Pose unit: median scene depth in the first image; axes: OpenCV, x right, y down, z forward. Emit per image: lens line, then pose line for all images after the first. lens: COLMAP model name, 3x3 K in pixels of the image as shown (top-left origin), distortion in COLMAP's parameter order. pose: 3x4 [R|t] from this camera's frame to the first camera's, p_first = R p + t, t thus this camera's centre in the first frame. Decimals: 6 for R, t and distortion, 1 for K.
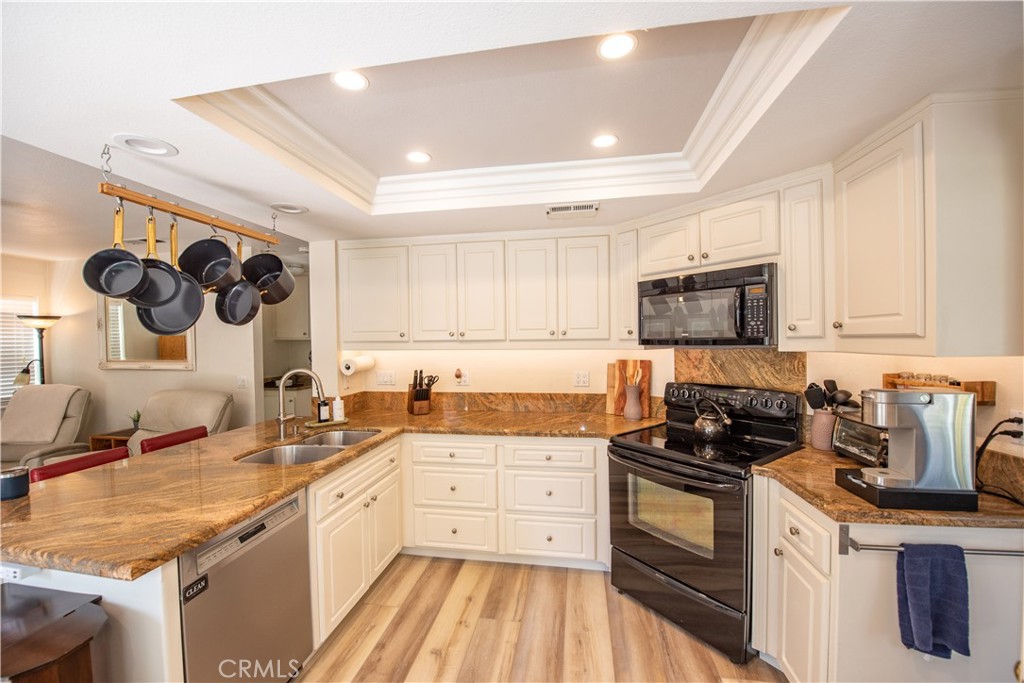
lens RADIAL K [[414.3, 0, 502.9], [0, 414.3, 349.8], [0, 0, 1]] dist [-0.018138, -0.001135]
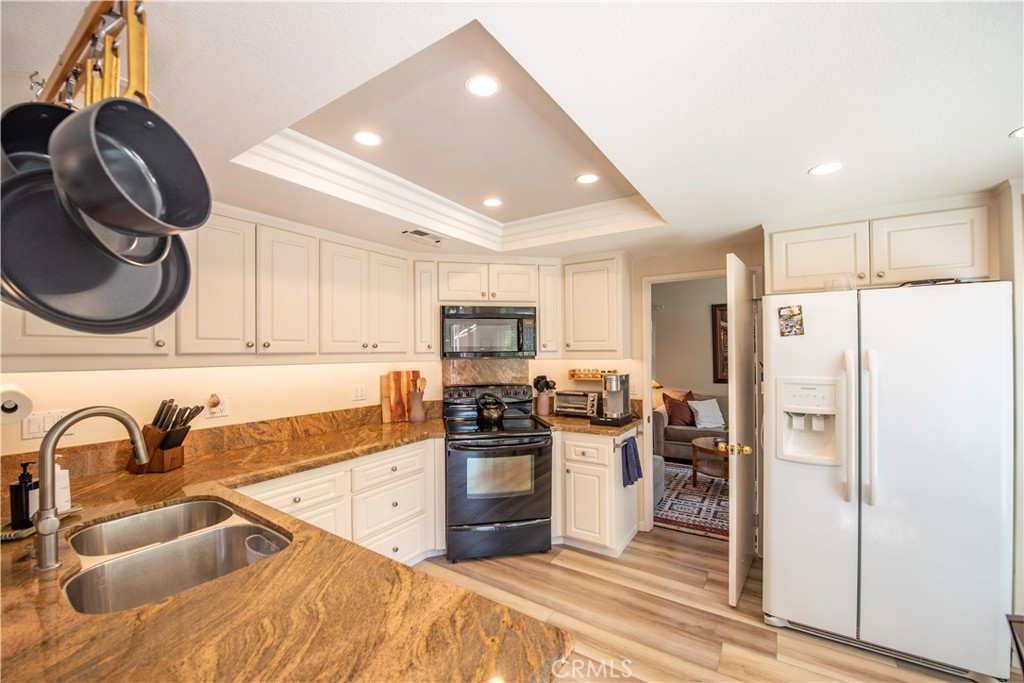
lens RADIAL K [[414.3, 0, 520.0], [0, 414.3, 347.2], [0, 0, 1]] dist [-0.018138, -0.001135]
pose [[0.377355, 0.017090, 0.925911, -0.706393], [0.026704, 0.999213, -0.029327, 0.001121], [-0.925683, 0.035792, 0.376602, 0.319792]]
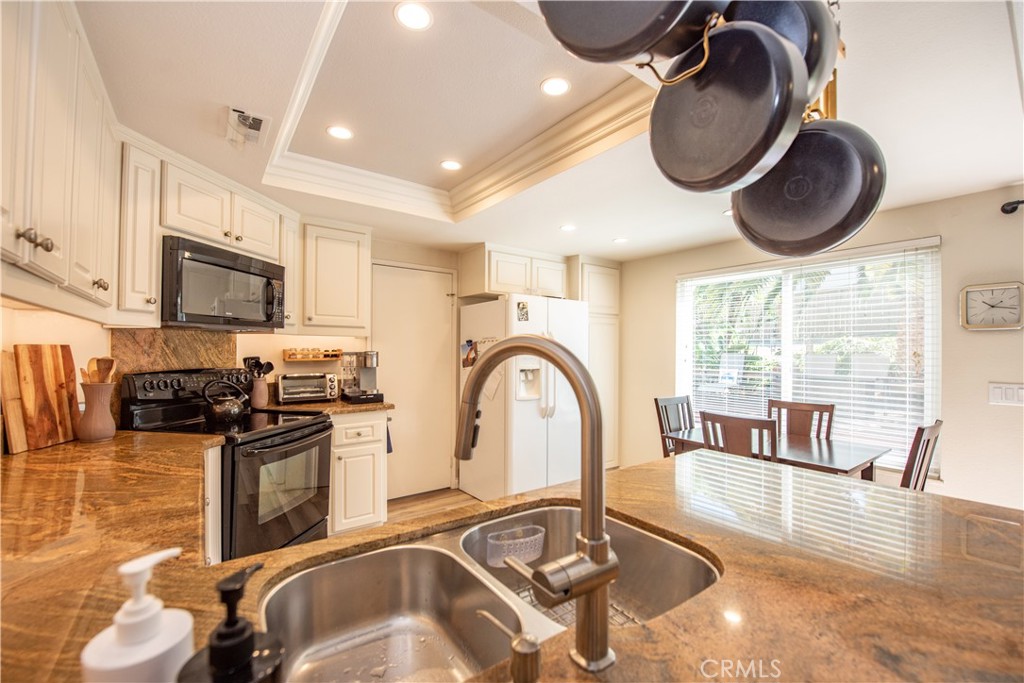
lens RADIAL K [[414.3, 0, 513.3], [0, 414.3, 348.1], [0, 0, 1]] dist [-0.018138, -0.001135]
pose [[-0.734551, 0.015710, 0.678372, -0.600927], [0.025120, 0.999676, 0.004050, 0.048969], [-0.678088, 0.020015, -0.734708, 1.111618]]
